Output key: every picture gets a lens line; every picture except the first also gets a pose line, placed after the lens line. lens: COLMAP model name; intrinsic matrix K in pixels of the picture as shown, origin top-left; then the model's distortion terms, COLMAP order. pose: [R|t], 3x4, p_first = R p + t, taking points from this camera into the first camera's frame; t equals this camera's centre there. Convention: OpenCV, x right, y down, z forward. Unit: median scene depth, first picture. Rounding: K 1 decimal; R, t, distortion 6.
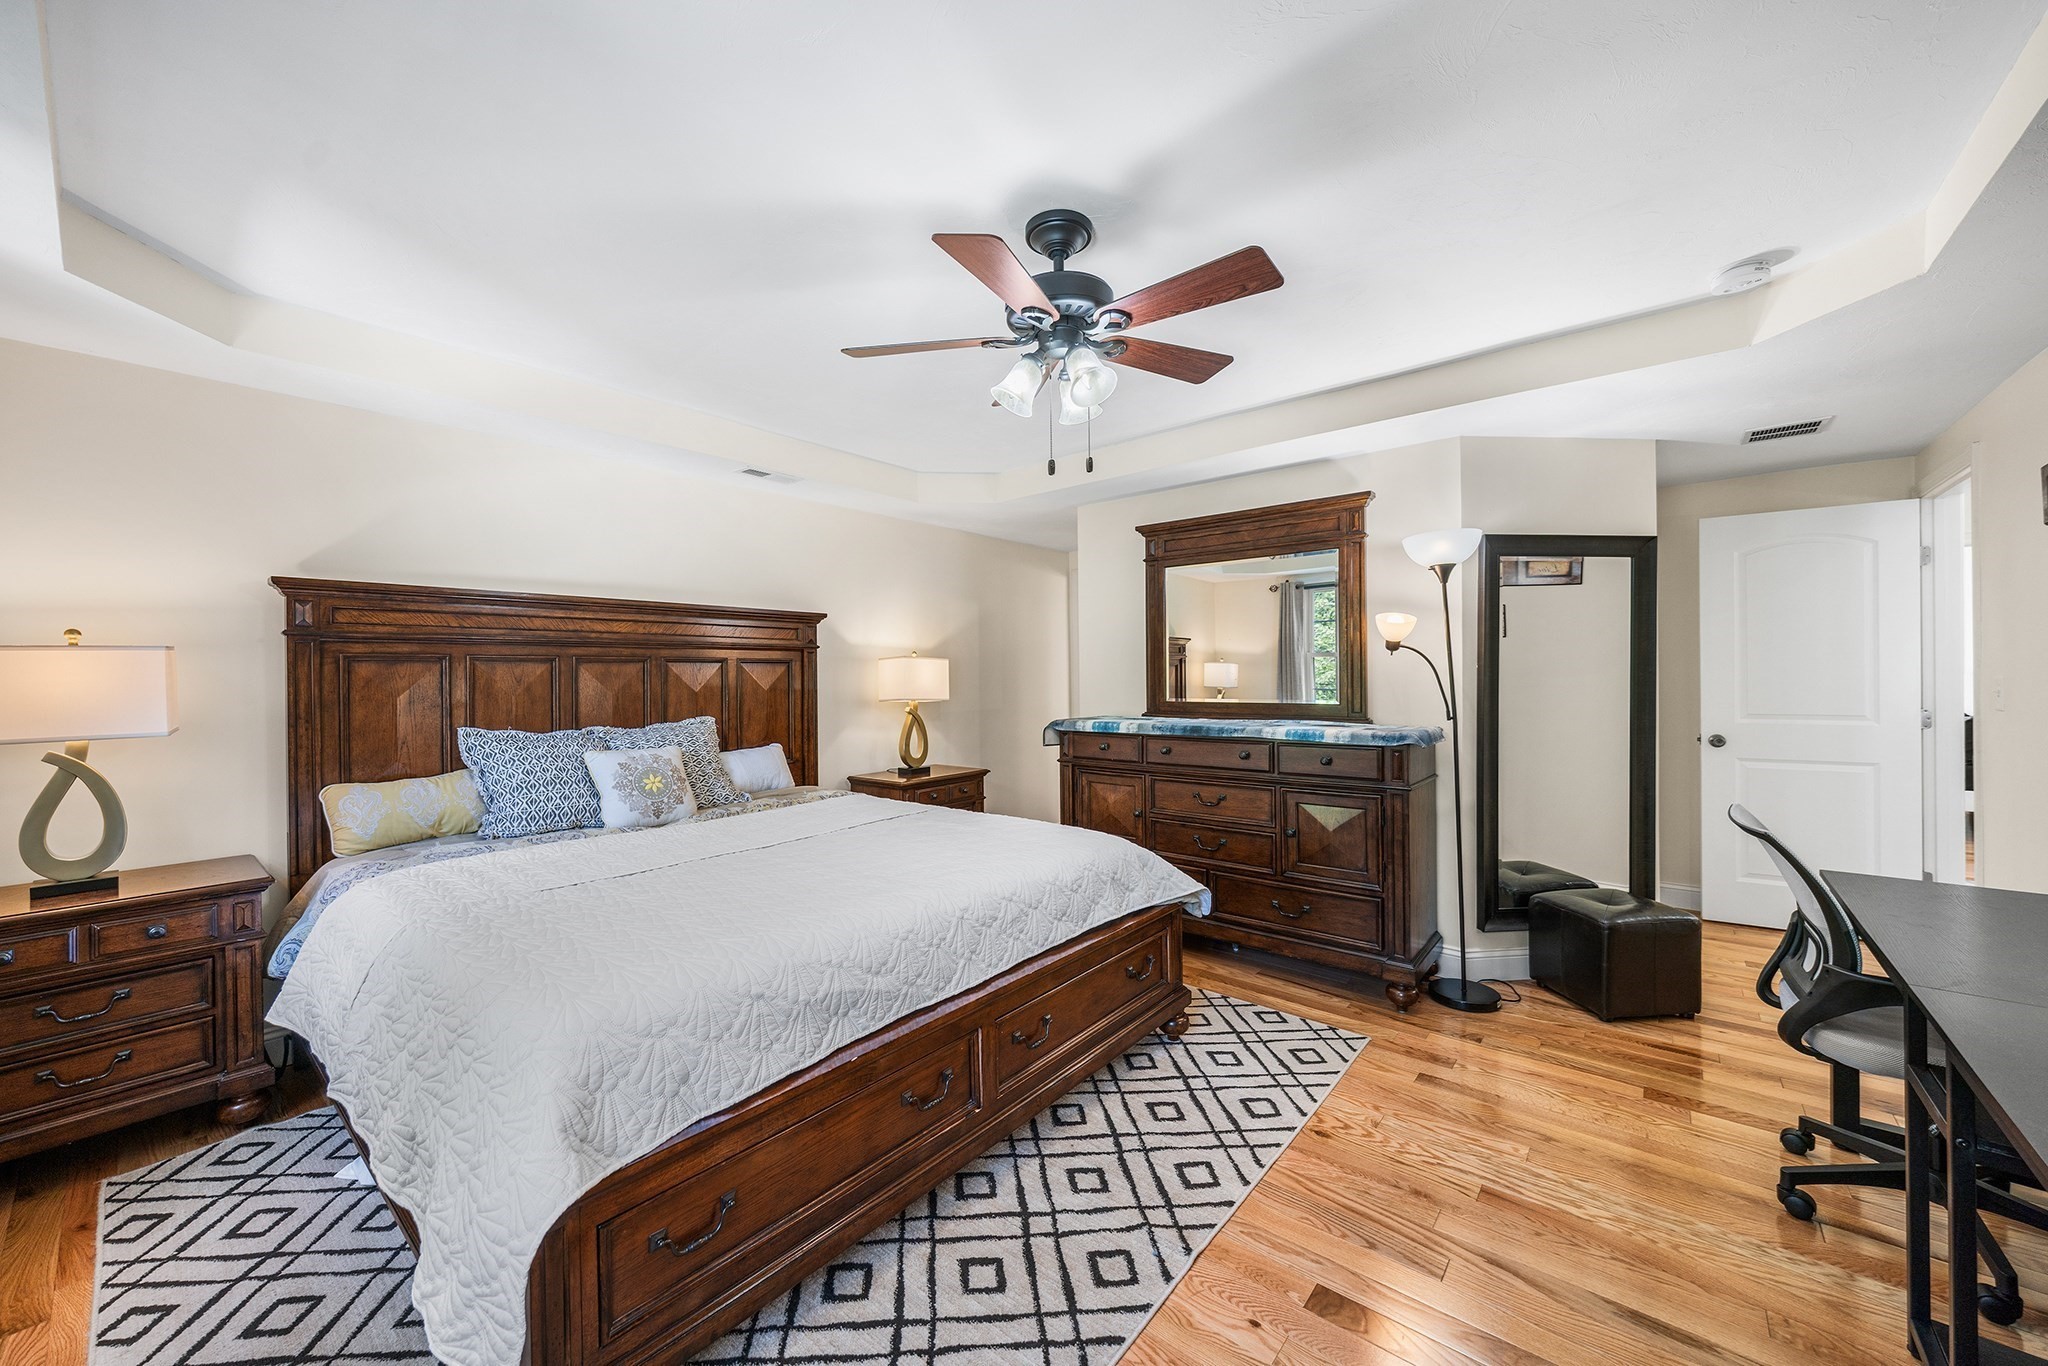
lens RADIAL K [[777.6, 0, 1034.1], [0, 777.6, 671.6], [0, 0, 1]] dist [-0.006508, -0.002740]
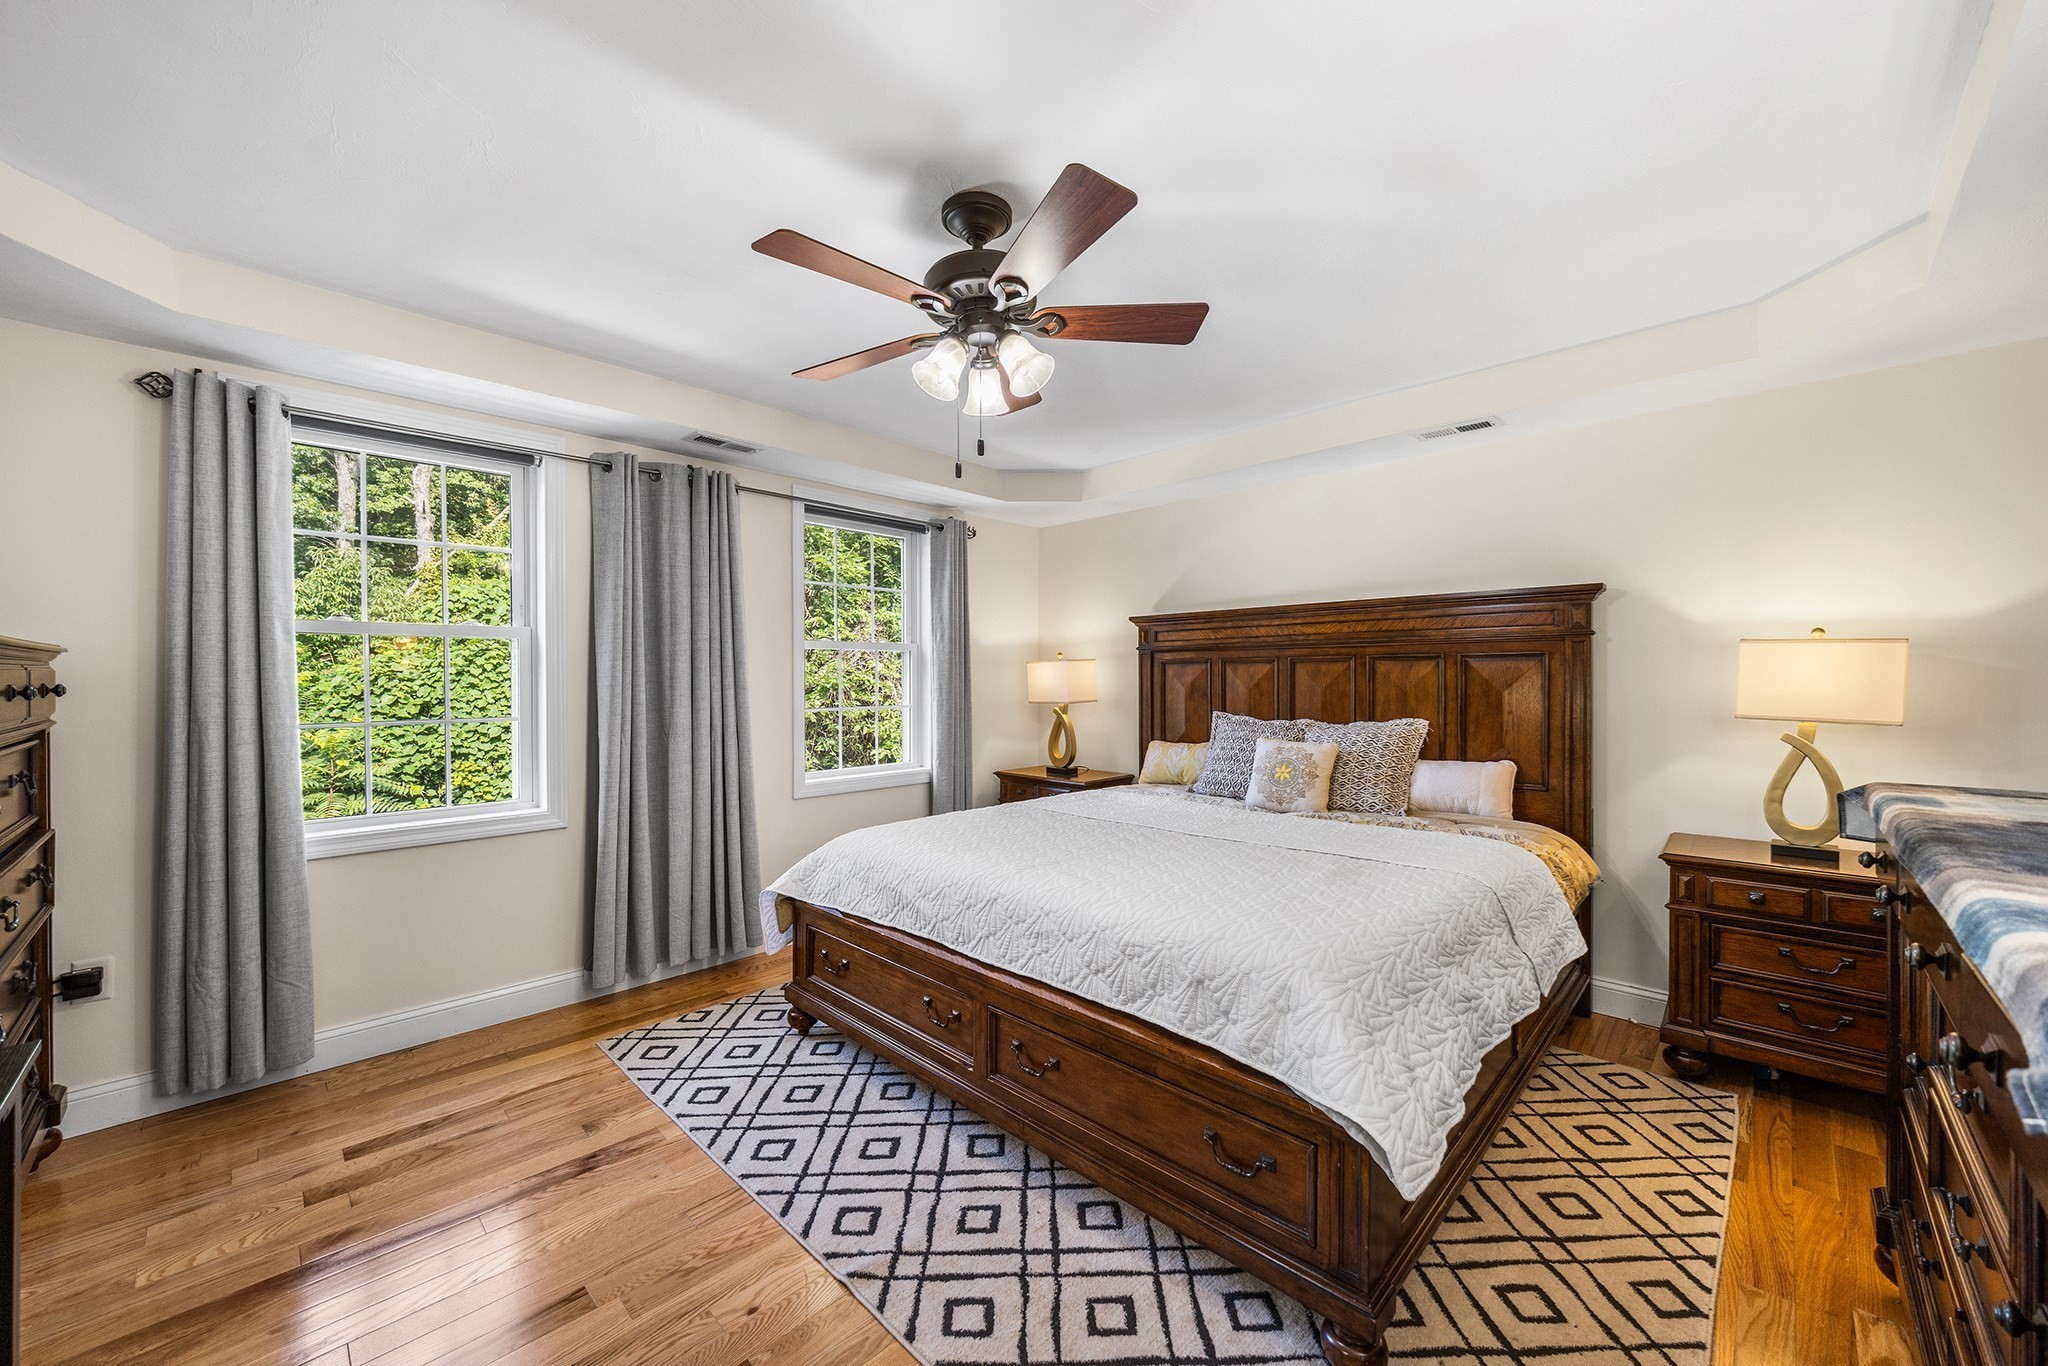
lens RADIAL K [[777.6, 0, 998.7], [0, 777.6, 677.0], [0, 0, 1]] dist [-0.006508, -0.002740]
pose [[-0.121802, 0.008192, -0.992521, 0.702155], [0.008194, 0.999940, 0.007247, -0.002161], [0.992521, -0.007250, -0.121862, 0.812277]]
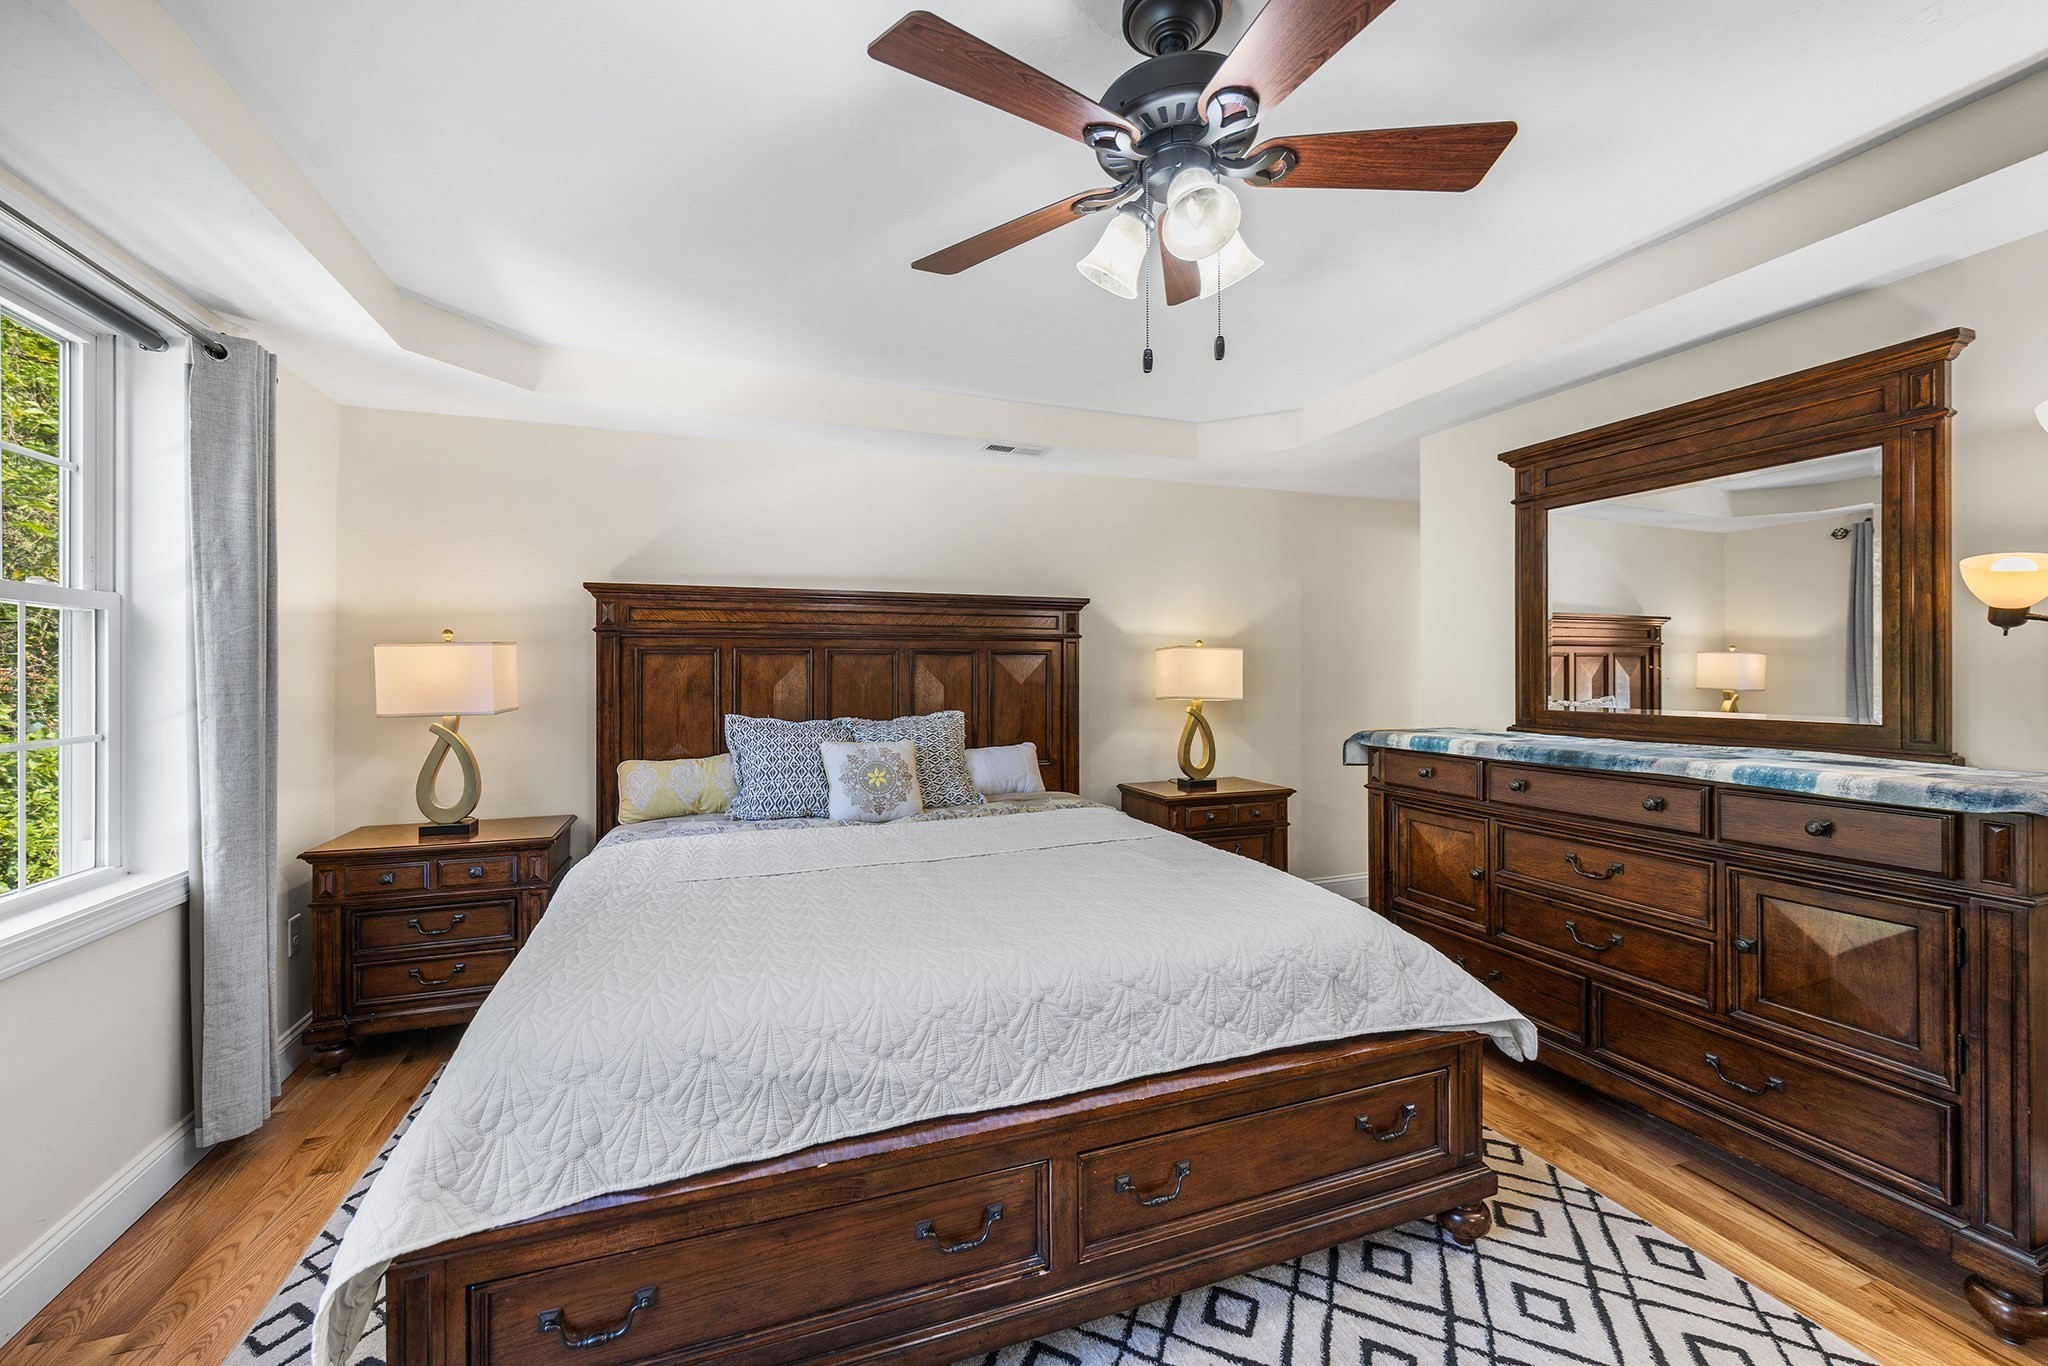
lens RADIAL K [[807.8, 0, 1010.3], [0, 807.8, 677.5], [0, 0, 1]] dist [-0.006958, -0.000026]
pose [[0.855416, 0.011175, -0.517822, 0.195250], [-0.002813, 0.999853, 0.016931, -0.000354], [0.517934, -0.013026, 0.855321, 0.240990]]
